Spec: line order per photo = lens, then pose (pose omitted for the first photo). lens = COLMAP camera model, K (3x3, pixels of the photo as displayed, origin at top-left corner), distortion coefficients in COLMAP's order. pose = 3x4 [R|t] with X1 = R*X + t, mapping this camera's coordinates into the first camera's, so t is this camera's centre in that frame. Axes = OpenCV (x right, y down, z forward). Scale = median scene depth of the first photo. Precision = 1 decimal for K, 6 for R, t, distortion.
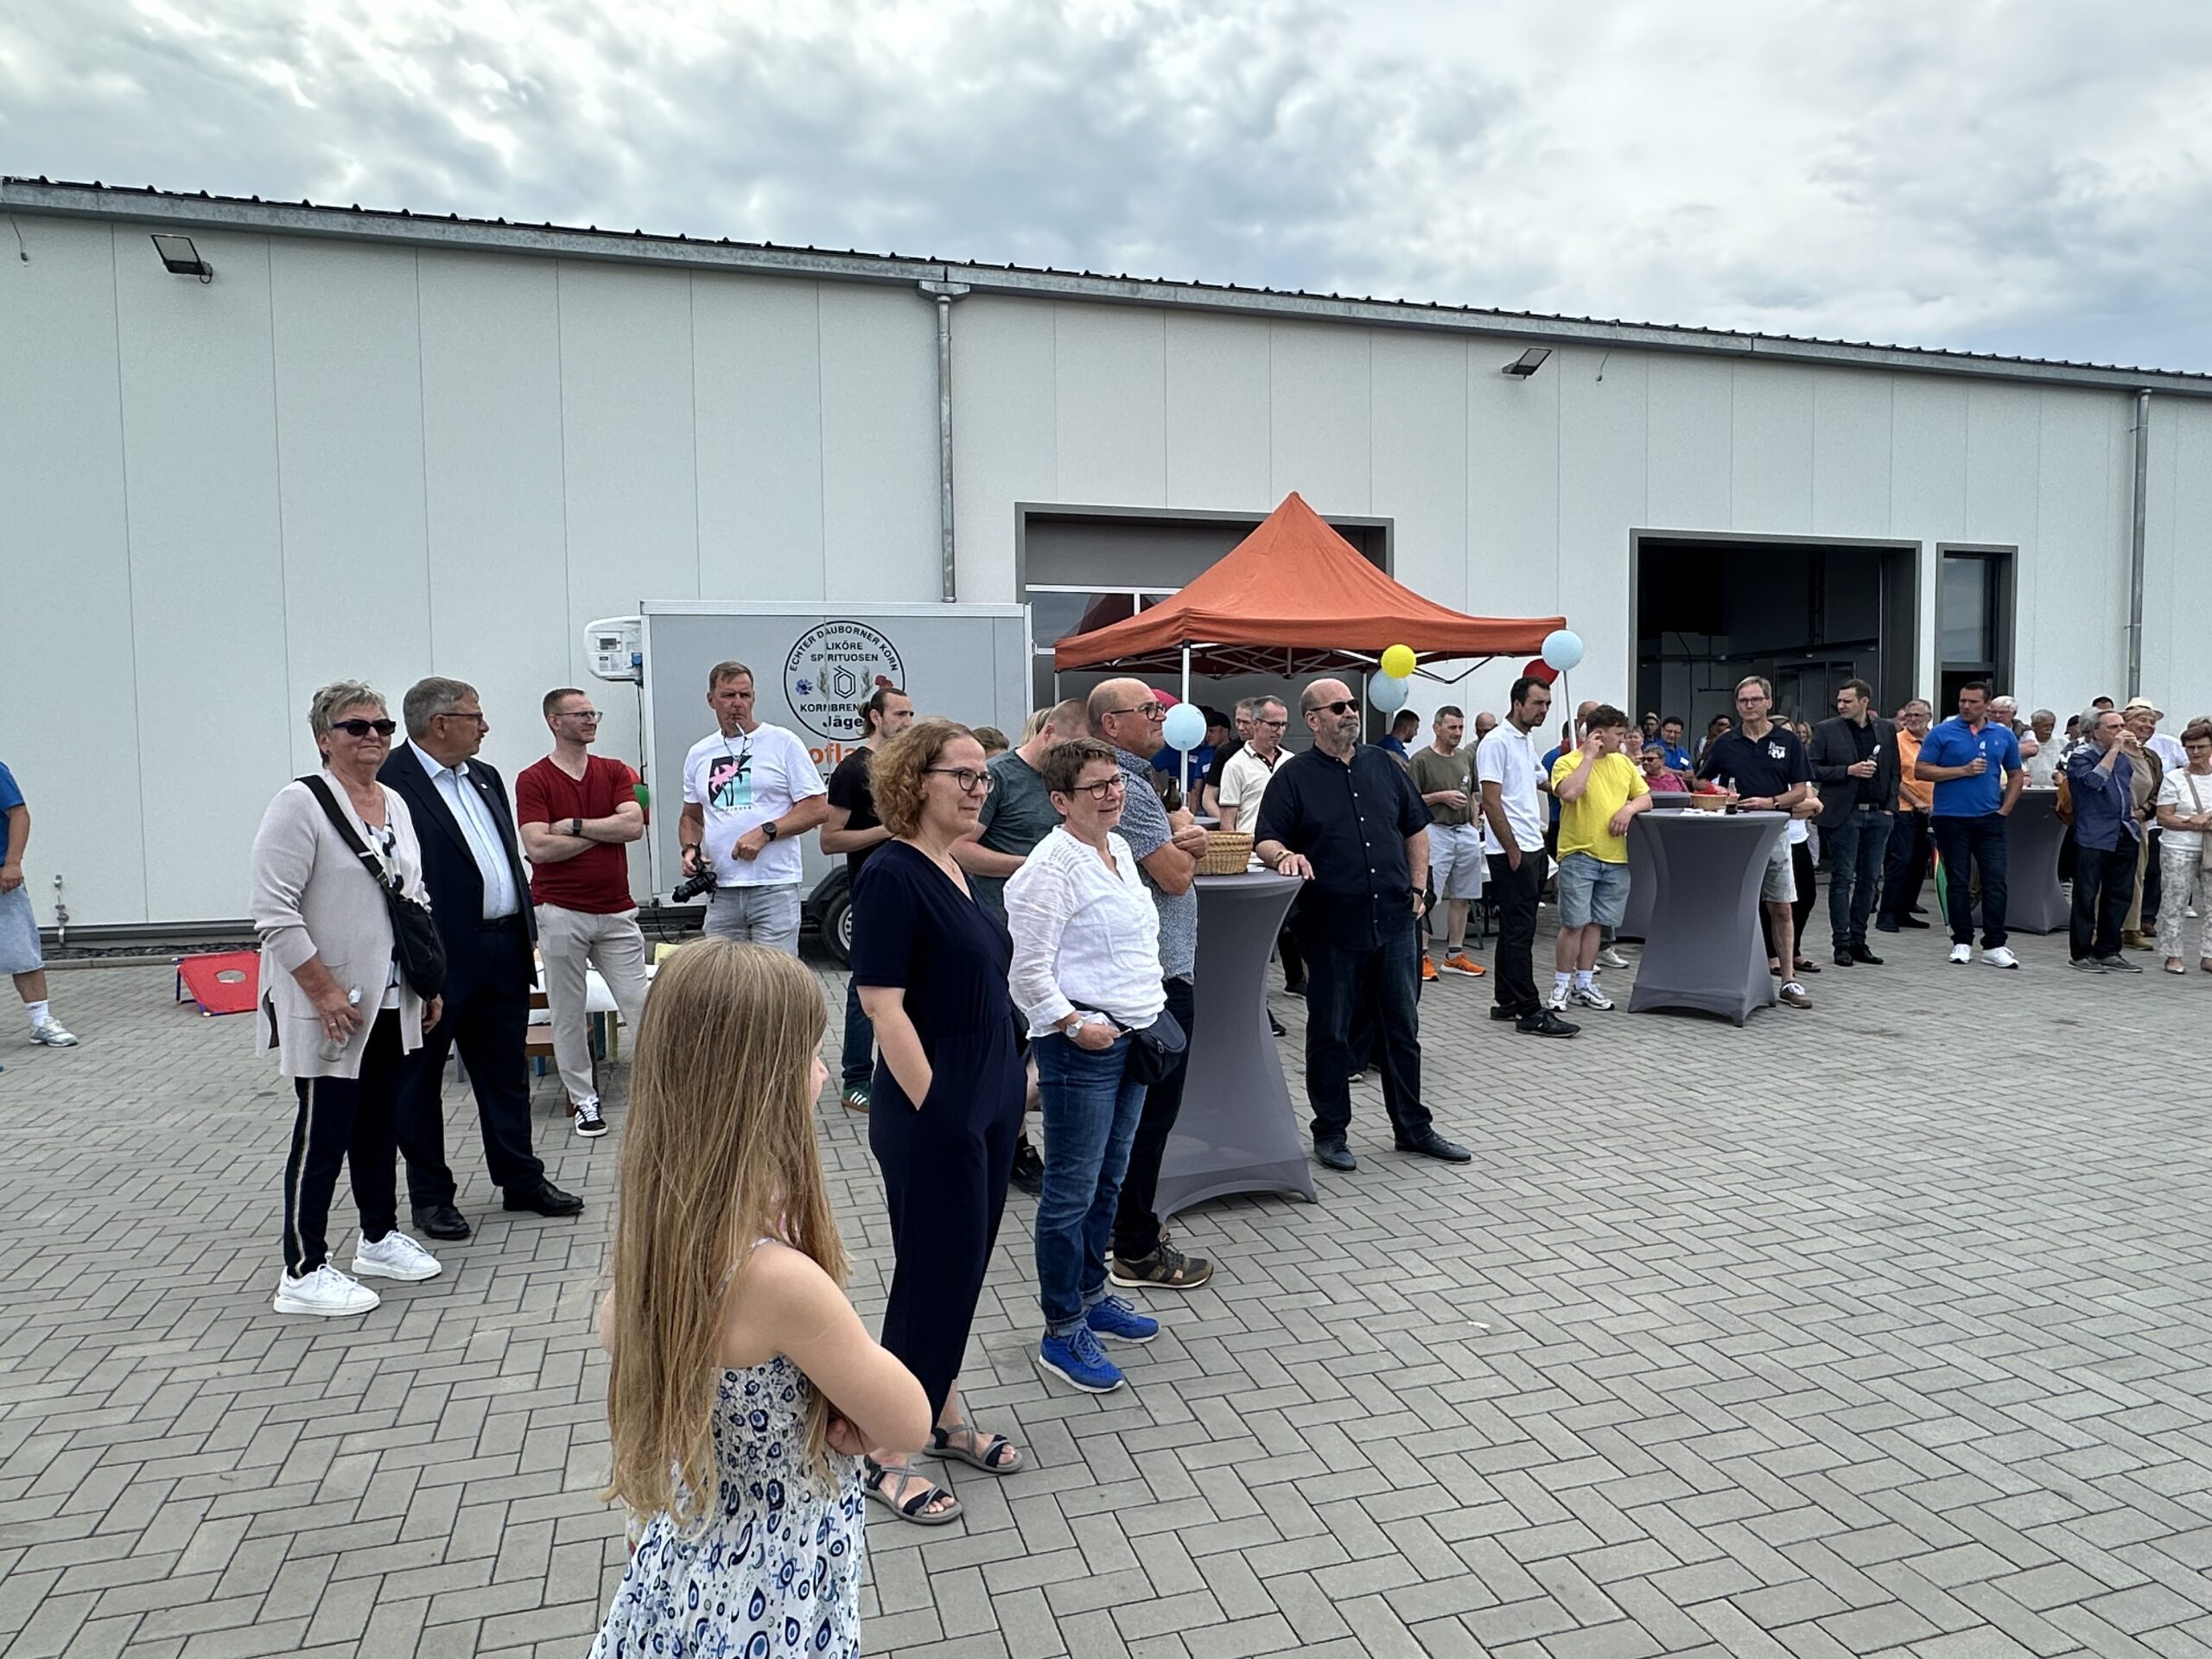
lens RADIAL K [[1372.8, 0, 1106.0], [0, 1372.8, 829.5], [0, 0, 1]] dist [-0.001023, -0.001365]
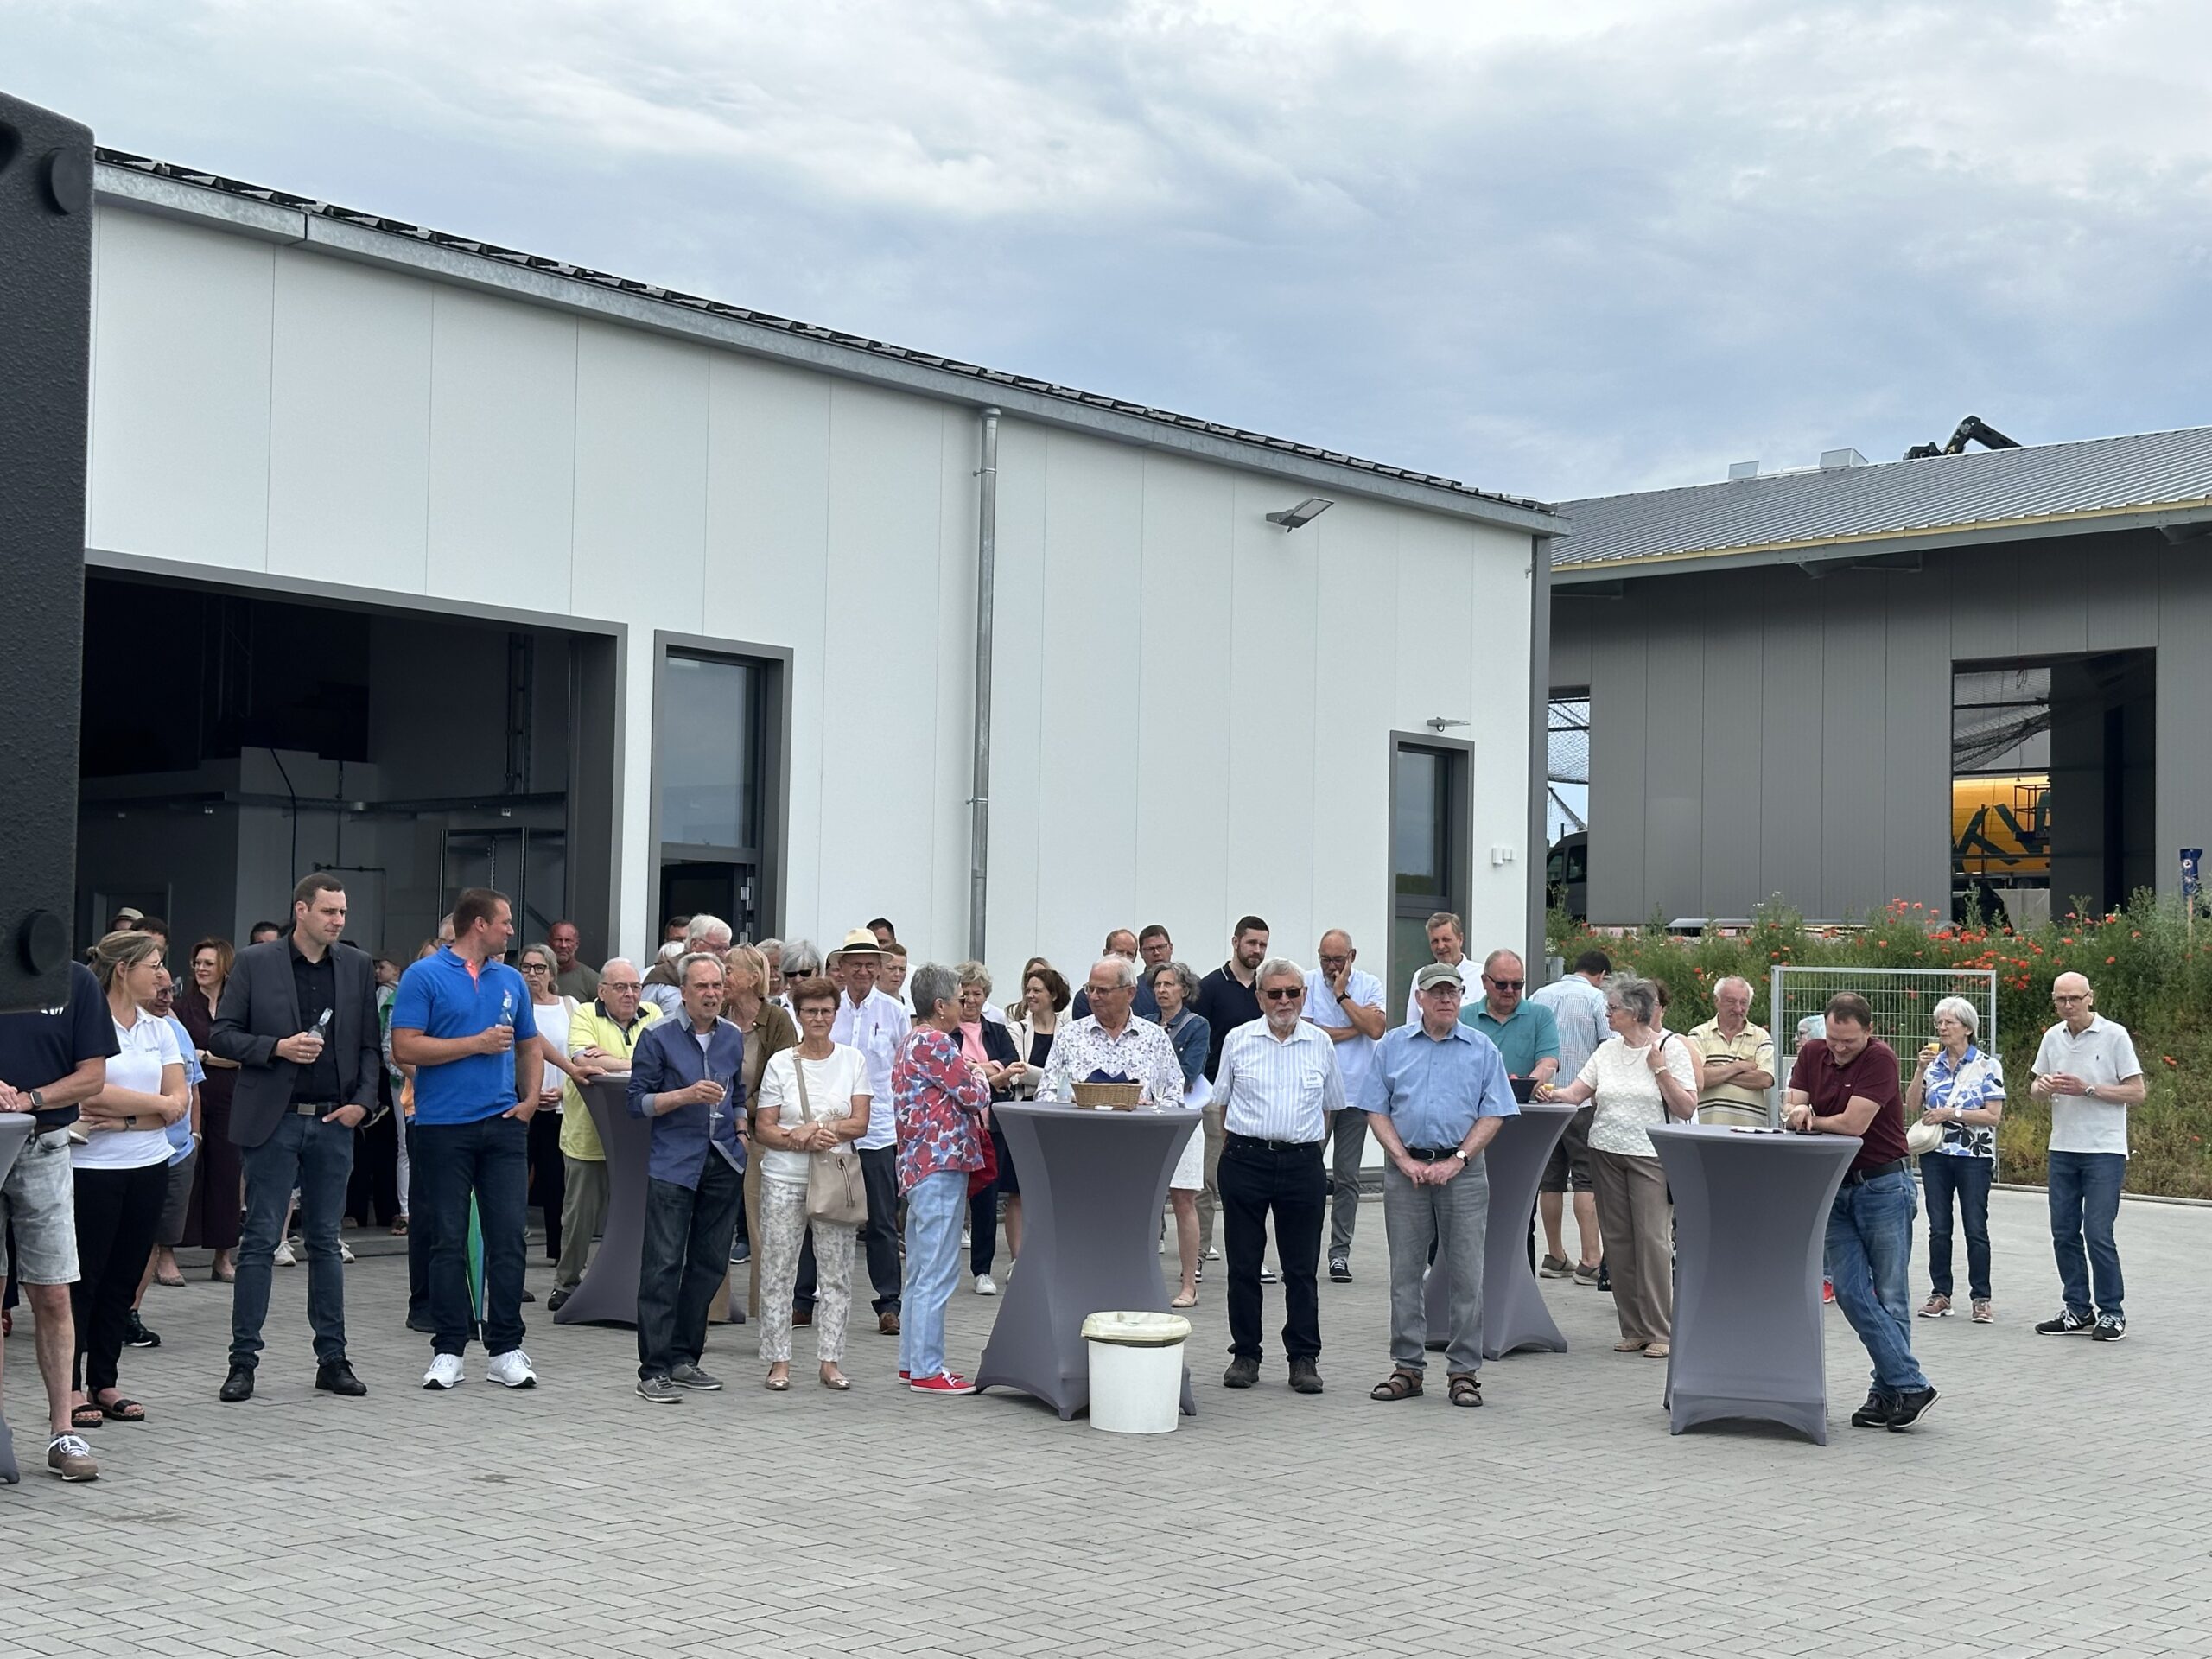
lens RADIAL K [[3060.2, 0, 1106.0], [0, 3060.2, 829.5], [0, 0, 1]] dist [0.207493, -0.933388]
pose [[0.842896, 0.055276, 0.535229, 0.095175], [-0.000894, 0.994852, -0.101335, -0.001625], [-0.538075, 0.084937, 0.838606, -0.140206]]
